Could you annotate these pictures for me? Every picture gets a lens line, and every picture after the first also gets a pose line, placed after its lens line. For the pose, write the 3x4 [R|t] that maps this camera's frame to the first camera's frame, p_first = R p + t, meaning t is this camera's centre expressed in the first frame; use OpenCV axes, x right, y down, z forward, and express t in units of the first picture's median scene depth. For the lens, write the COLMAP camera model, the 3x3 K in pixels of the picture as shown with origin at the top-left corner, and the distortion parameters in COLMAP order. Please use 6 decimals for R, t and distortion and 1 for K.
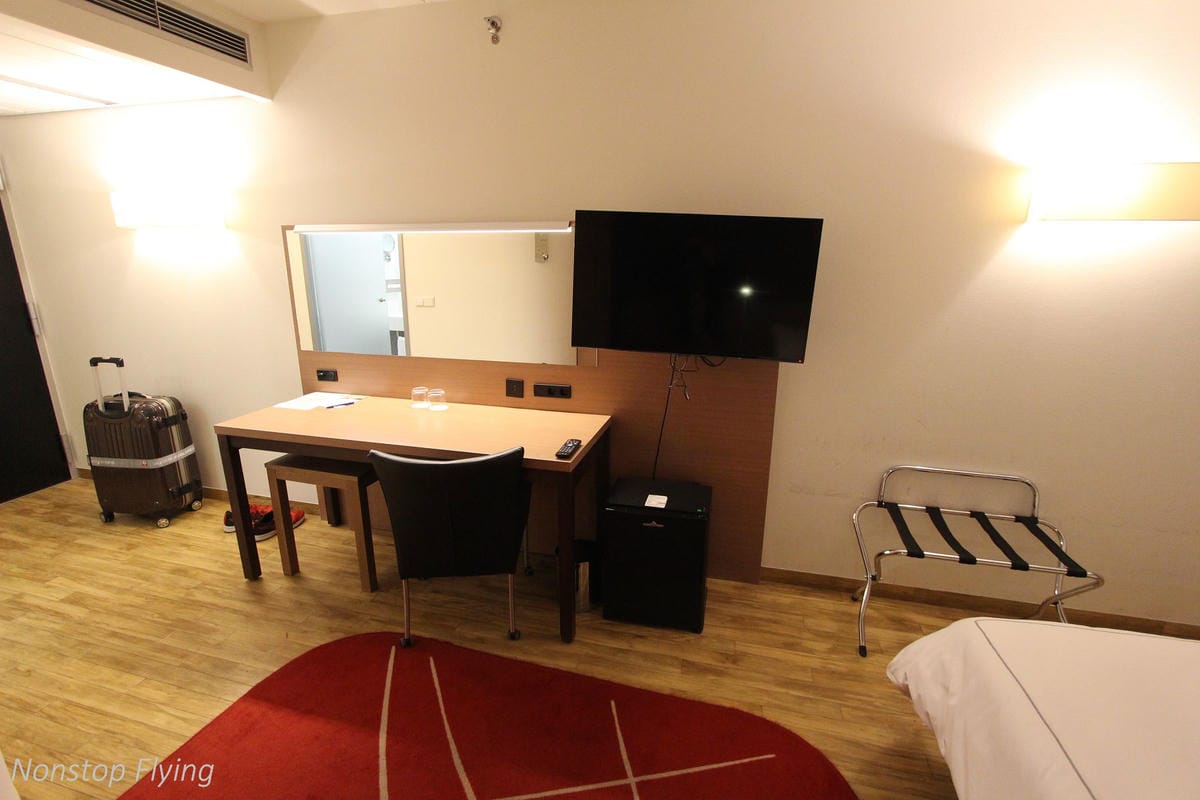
lens RADIAL K [[549.4, 0, 597.8], [0, 549.4, 402.1], [0, 0, 1]] dist [-0.015218, 0.000459]
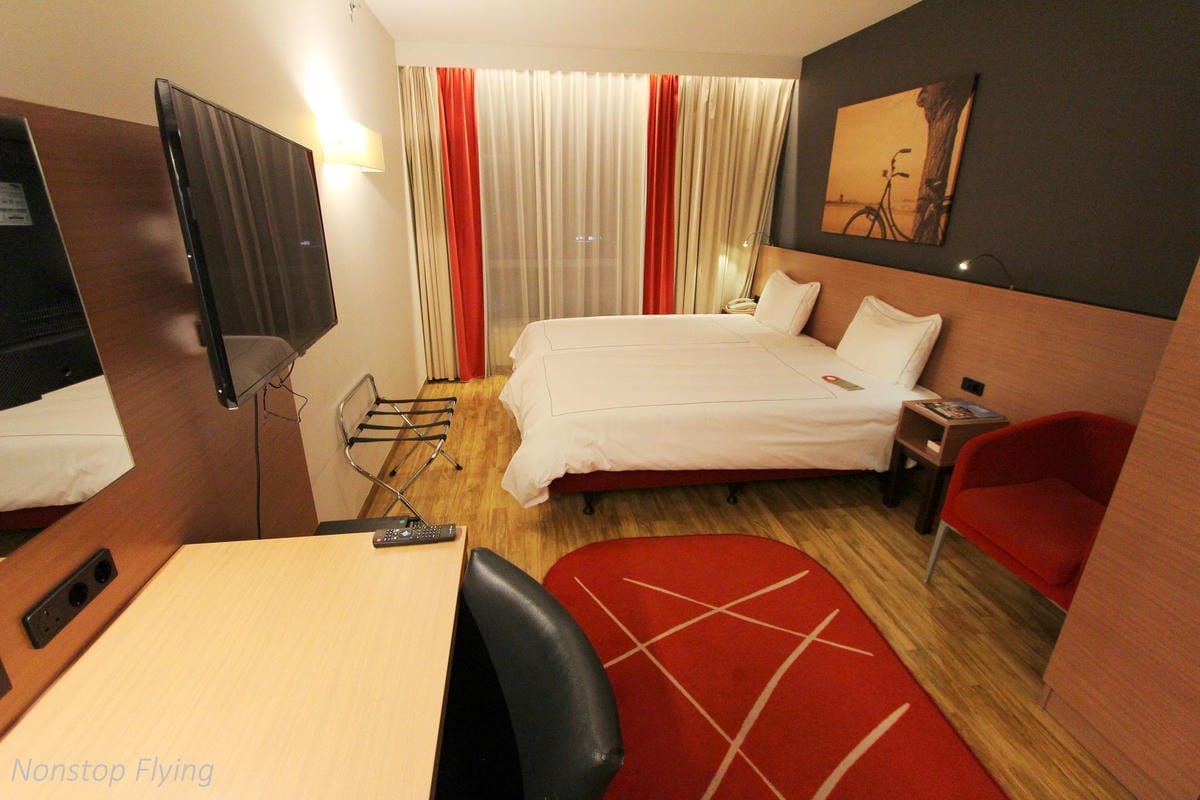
lens RADIAL K [[549.4, 0, 597.8], [0, 549.4, 402.1], [0, 0, 1]] dist [-0.015218, 0.000459]
pose [[-0.390069, -0.329738, 0.859720, -0.609555], [0.228459, 0.869828, 0.437270, -0.263060], [-0.891994, 0.366976, -0.263961, 0.964246]]
